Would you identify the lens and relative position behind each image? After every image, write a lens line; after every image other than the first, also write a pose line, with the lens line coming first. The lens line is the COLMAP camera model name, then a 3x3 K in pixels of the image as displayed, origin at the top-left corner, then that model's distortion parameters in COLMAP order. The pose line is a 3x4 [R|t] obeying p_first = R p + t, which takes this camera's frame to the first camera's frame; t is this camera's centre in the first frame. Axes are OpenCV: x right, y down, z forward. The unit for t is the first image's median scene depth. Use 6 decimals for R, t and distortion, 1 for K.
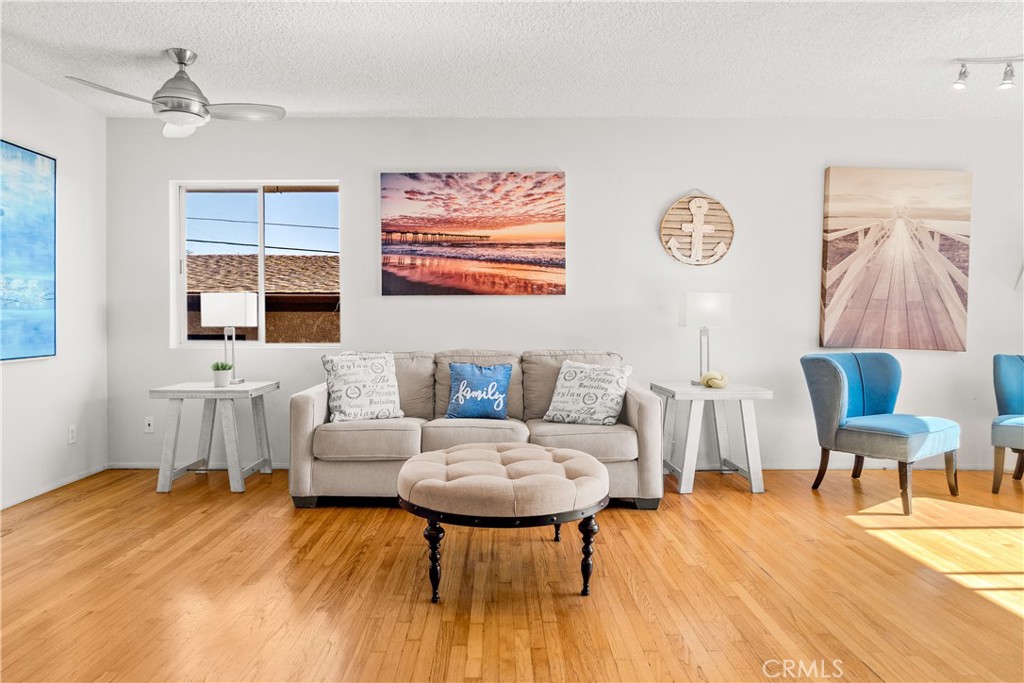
lens RADIAL K [[617.2, 0, 499.0], [0, 617.2, 324.9], [0, 0, 1]] dist [-0.004430, 0.000935]
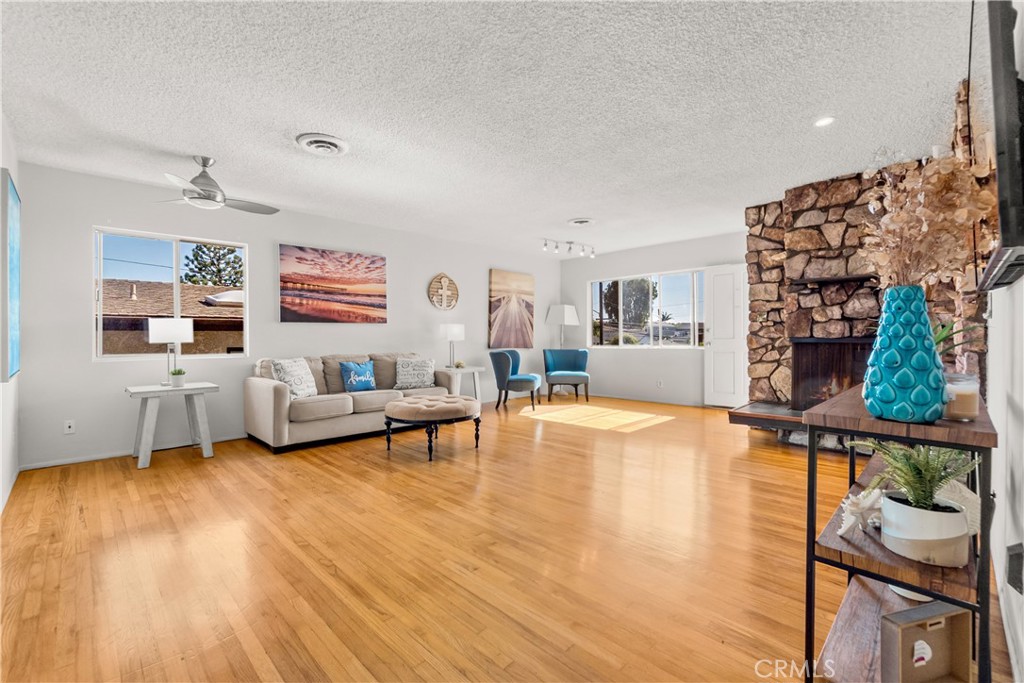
lens RADIAL K [[442.6, 0, 505.5], [0, 442.6, 335.2], [0, 0, 1]] dist [-0.003223, -0.000592]
pose [[0.718161, -0.003708, 0.695867, -0.561992], [0.010186, 0.999935, -0.005183, -0.002590], [-0.695802, 0.010811, 0.718152, -0.204253]]
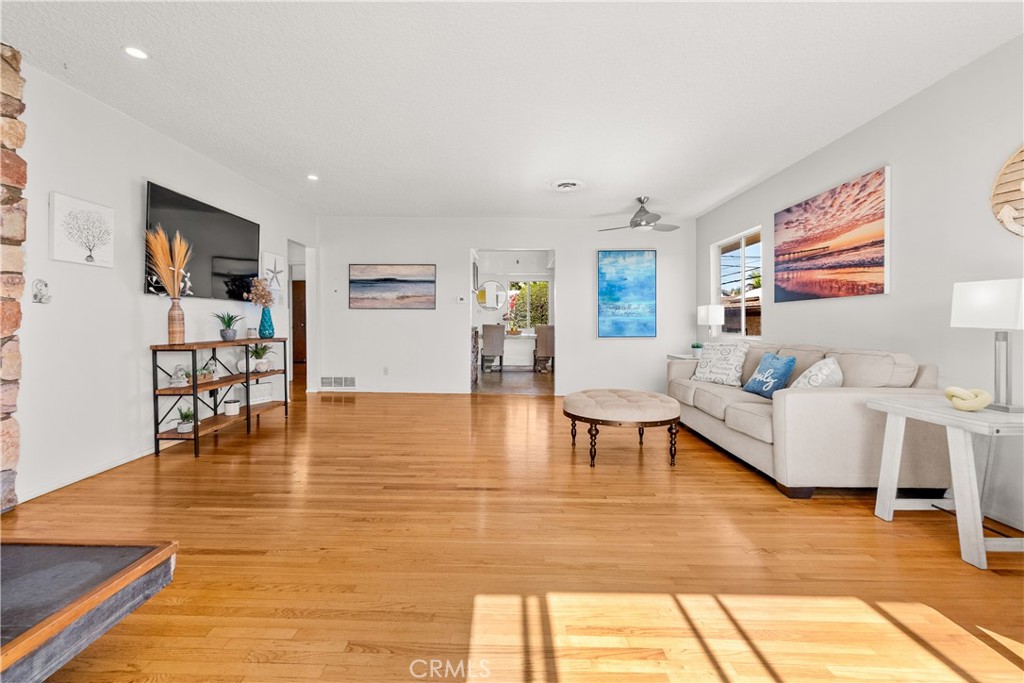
lens RADIAL K [[446.7, 0, 501.1], [0, 446.7, 327.0], [0, 0, 1]] dist [-0.000616, 0.000302]
pose [[-0.028603, 0.009392, -0.999547, 0.827086], [-0.007681, 0.999924, 0.009615, 0.001605], [0.999561, 0.007952, -0.028528, 0.419777]]
